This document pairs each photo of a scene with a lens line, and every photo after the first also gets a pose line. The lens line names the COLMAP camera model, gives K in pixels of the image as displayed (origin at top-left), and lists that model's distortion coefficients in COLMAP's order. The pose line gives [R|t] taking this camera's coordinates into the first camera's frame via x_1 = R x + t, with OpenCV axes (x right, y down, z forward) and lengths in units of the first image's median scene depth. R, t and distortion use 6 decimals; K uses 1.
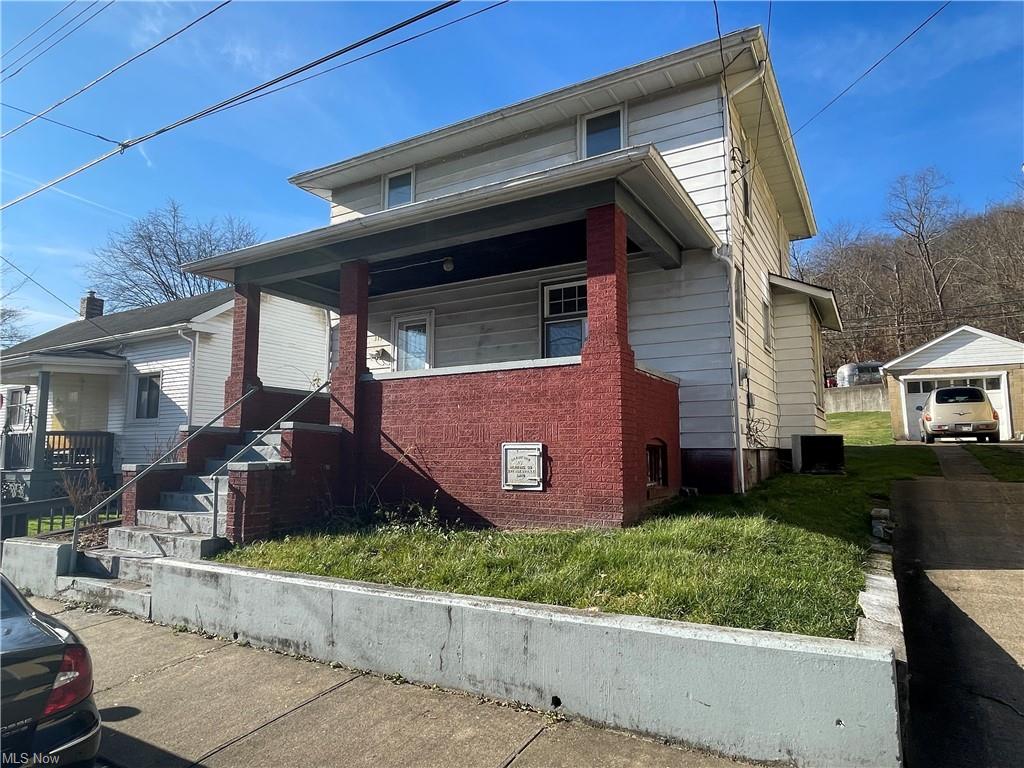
lens RADIAL K [[626.5, 0, 503.8], [0, 626.5, 380.8], [0, 0, 1]] dist [-0.006363, -0.000447]
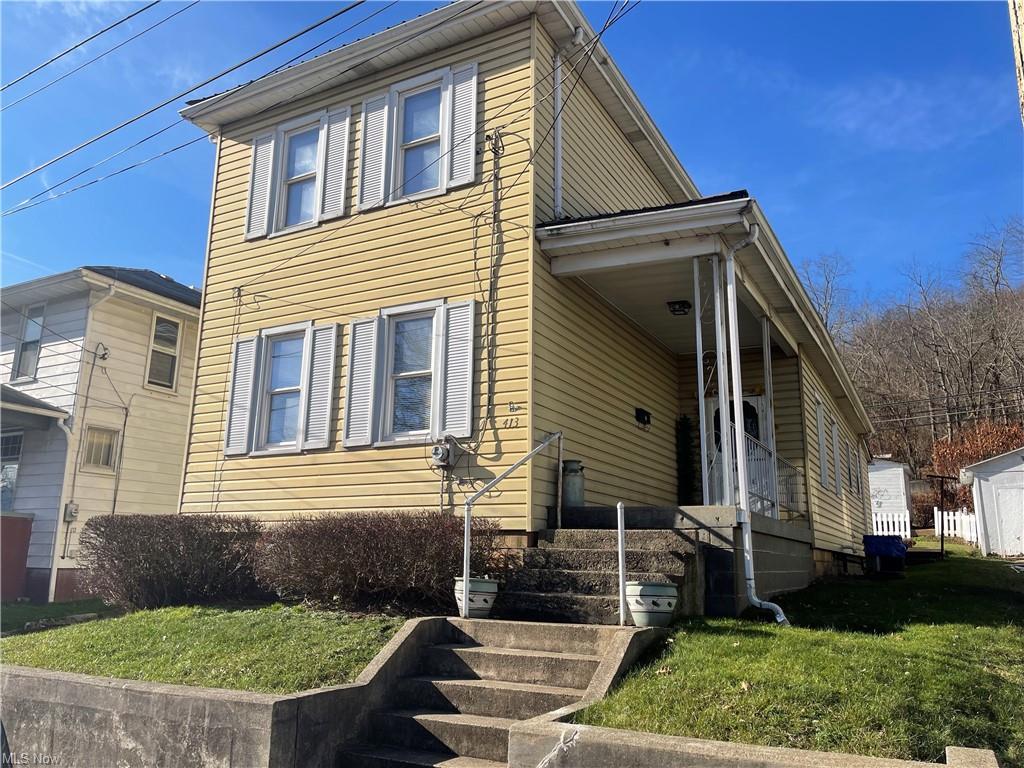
lens RADIAL K [[767.1, 0, 513.7], [0, 767.1, 380.6], [0, 0, 1]] dist [0.059909, -0.093609]
pose [[0.998989, 0.024730, 0.037536, 0.942907], [-0.019998, 0.992381, -0.121576, -0.081279], [-0.040257, 0.120703, 0.991872, -0.544365]]
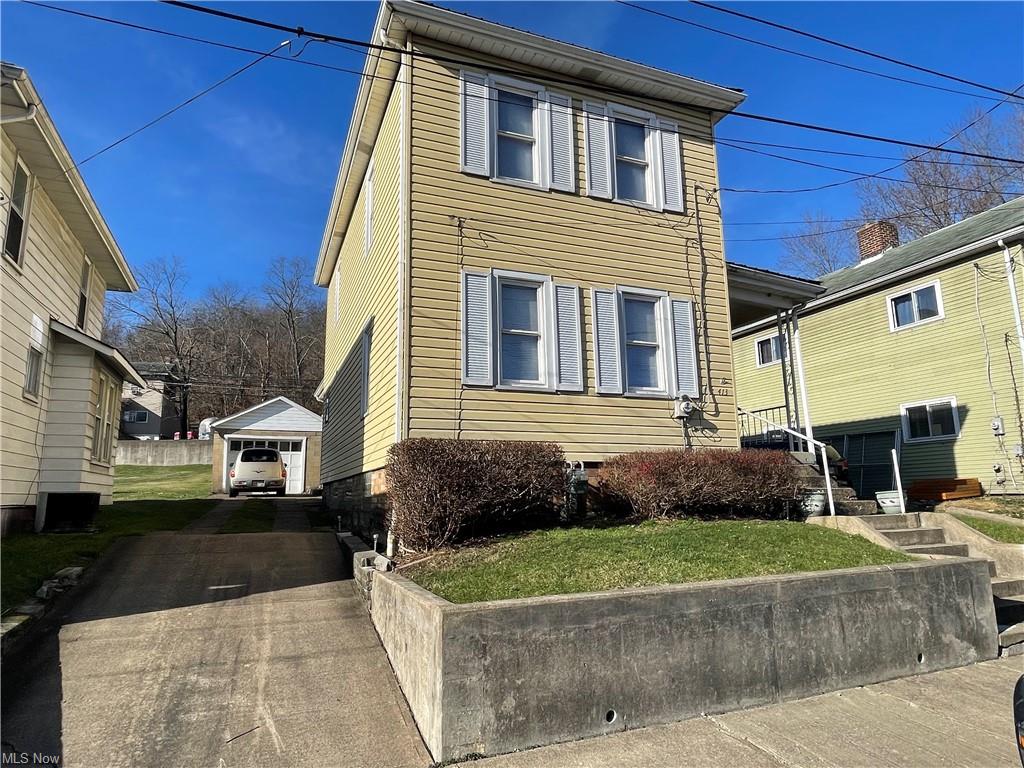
lens RADIAL K [[626.5, 0, 503.8], [0, 626.5, 380.8], [0, 0, 1]] dist [-0.006363, -0.000447]
pose [[0.607087, 0.138301, 0.782507, 0.116890], [-0.076201, 0.990332, -0.115913, -0.022159], [-0.790973, 0.010742, 0.611757, -0.122781]]
